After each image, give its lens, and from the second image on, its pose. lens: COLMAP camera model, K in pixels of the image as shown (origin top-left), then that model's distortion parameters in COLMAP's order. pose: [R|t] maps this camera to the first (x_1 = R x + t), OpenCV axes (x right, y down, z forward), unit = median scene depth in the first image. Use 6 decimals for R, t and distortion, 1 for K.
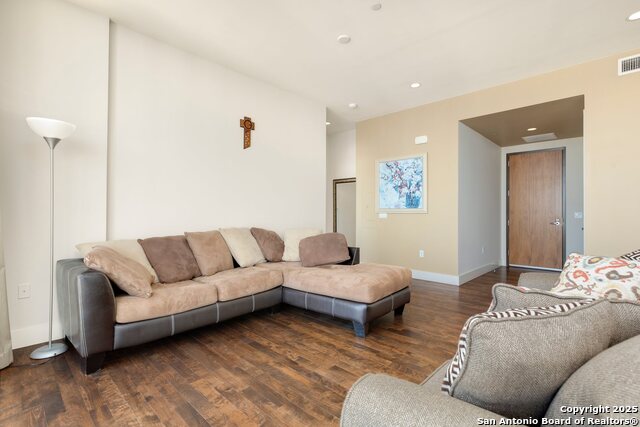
lens RADIAL K [[288.2, 0, 319.5], [0, 288.2, 214.6], [0, 0, 1]] dist [0.010029, 0.000005]
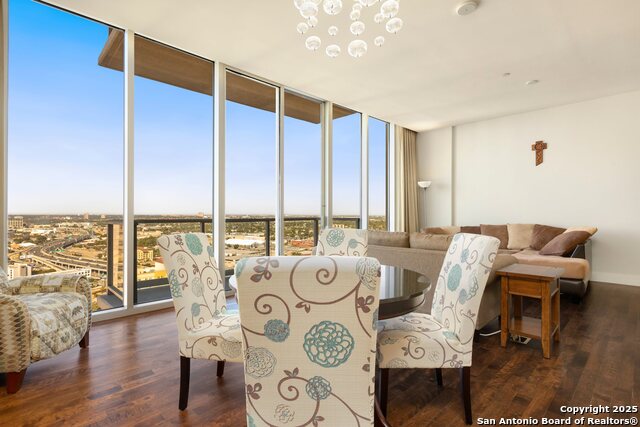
lens RADIAL K [[321.3, 0, 326.9], [0, 321.3, 215.6], [0, 0, 1]] dist [-0.000856, 0.001284]
pose [[-0.043898, 0.012408, -0.998959, 1.235735], [0.006142, 0.999907, 0.012149, -0.025826], [0.999017, -0.005602, -0.043970, 0.113073]]
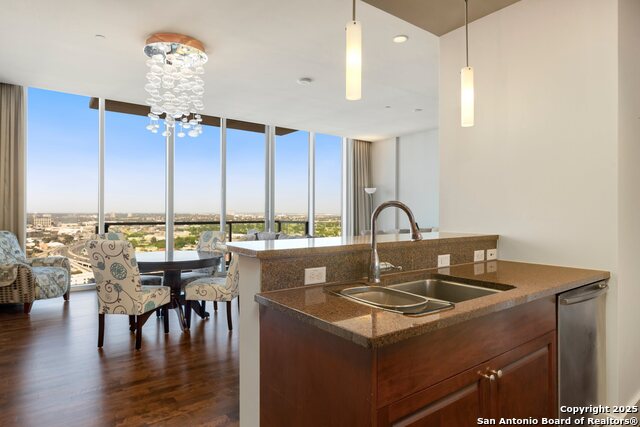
lens RADIAL K [[376.6, 0, 324.0], [0, 376.6, 214.8], [0, 0, 1]] dist [0.014333, -0.002385]
pose [[-0.177125, 0.012133, -0.984114, 1.721407], [0.004063, 0.999925, 0.011597, -0.056647], [0.984180, -0.001945, -0.177161, 0.682632]]
